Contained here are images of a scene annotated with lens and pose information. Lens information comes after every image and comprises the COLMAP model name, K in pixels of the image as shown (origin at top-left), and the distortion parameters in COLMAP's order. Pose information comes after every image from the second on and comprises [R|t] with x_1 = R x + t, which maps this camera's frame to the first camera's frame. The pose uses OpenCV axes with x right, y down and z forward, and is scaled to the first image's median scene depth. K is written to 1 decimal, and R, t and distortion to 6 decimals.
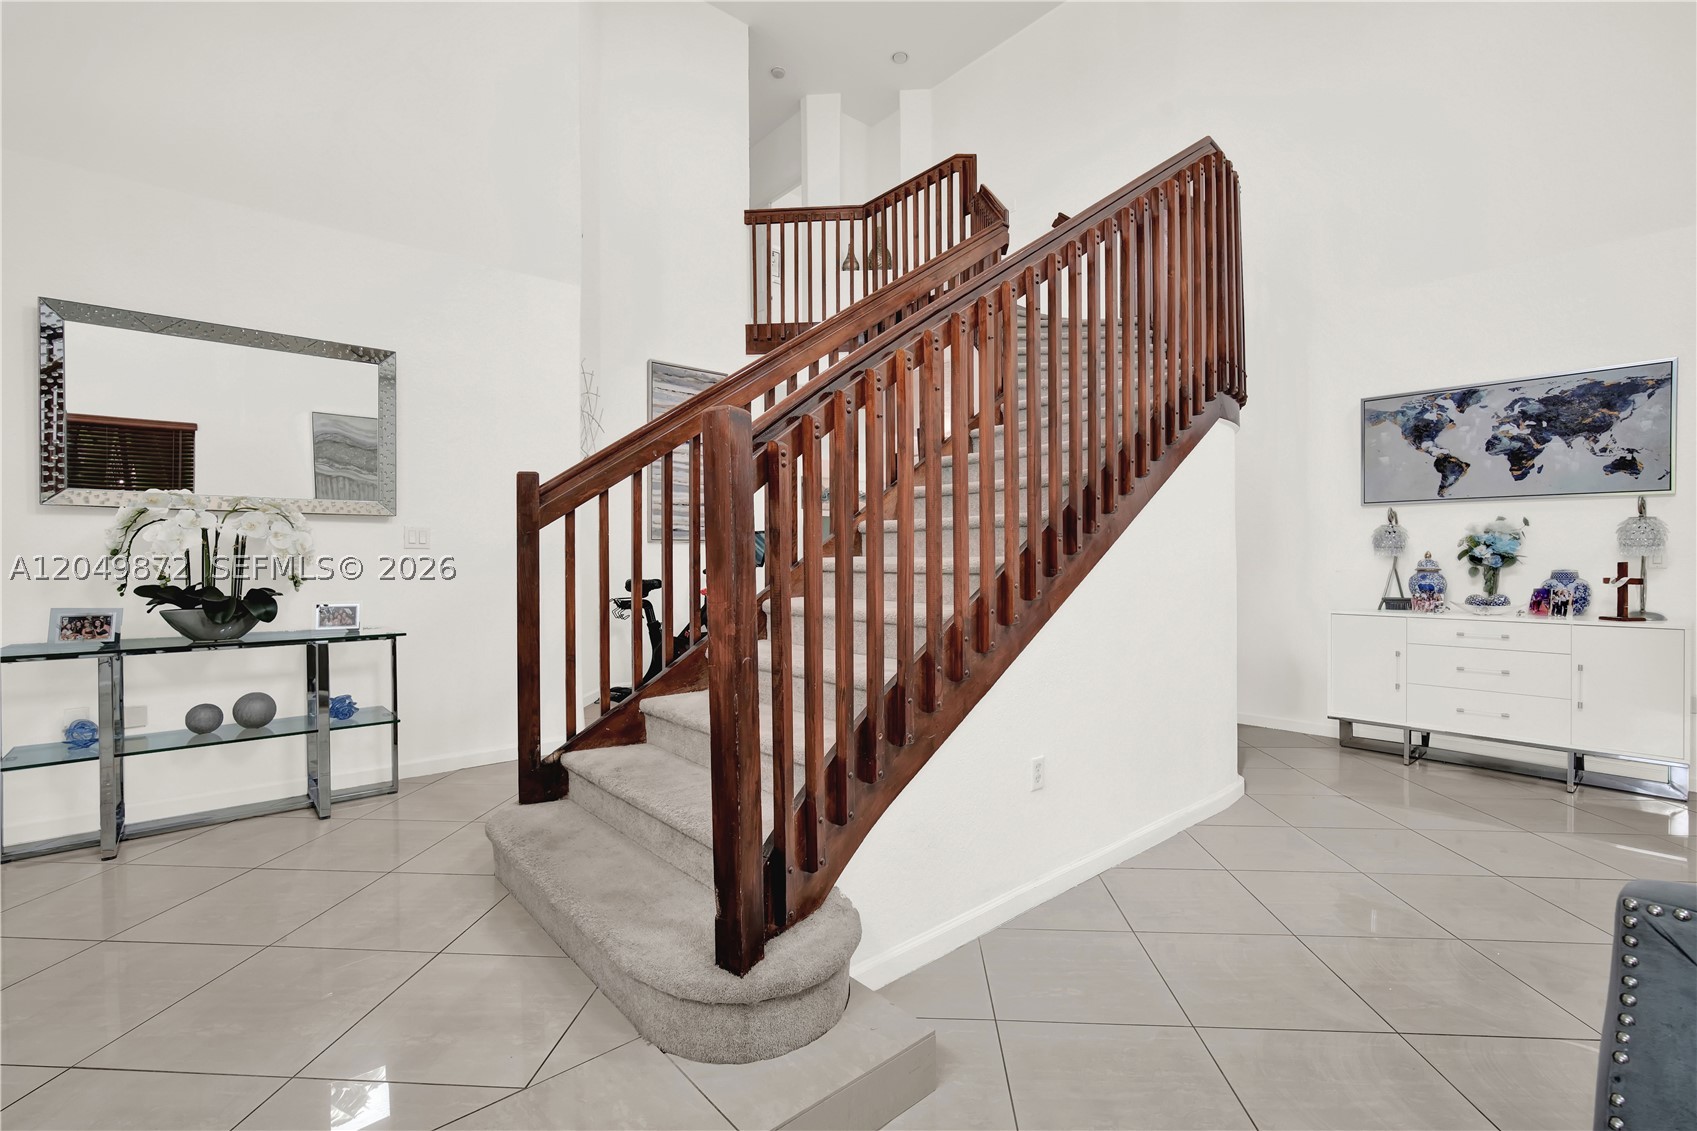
lens RADIAL K [[744.9, 0, 850.6], [0, 744.9, 562.7], [0, 0, 1]] dist [-0.008843, 0.002474]
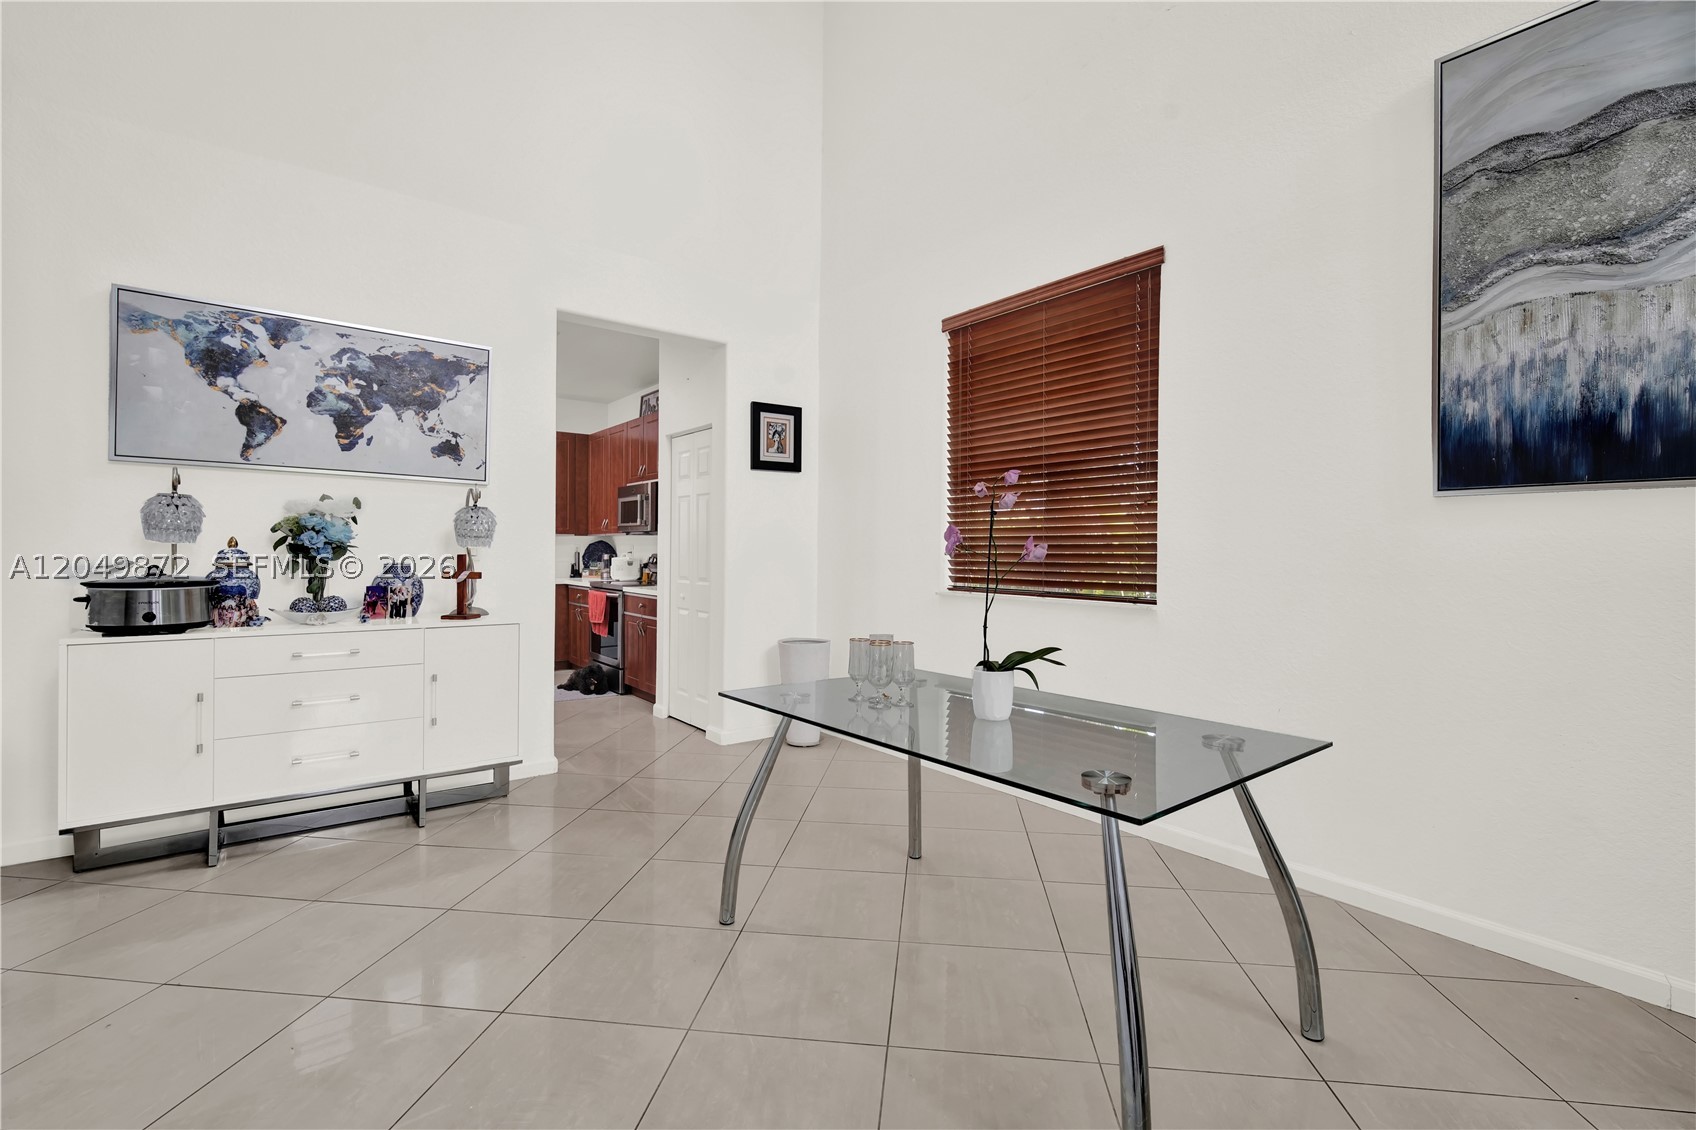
lens RADIAL K [[744.5, 0, 851.8], [0, 744.5, 547.1], [0, 0, 1]] dist [-0.008843, 0.002474]
pose [[0.046206, 0.009032, 0.998891, 0.130523], [-0.006035, 0.999943, -0.008762, -0.003837], [-0.998914, -0.005623, 0.046258, 0.417736]]
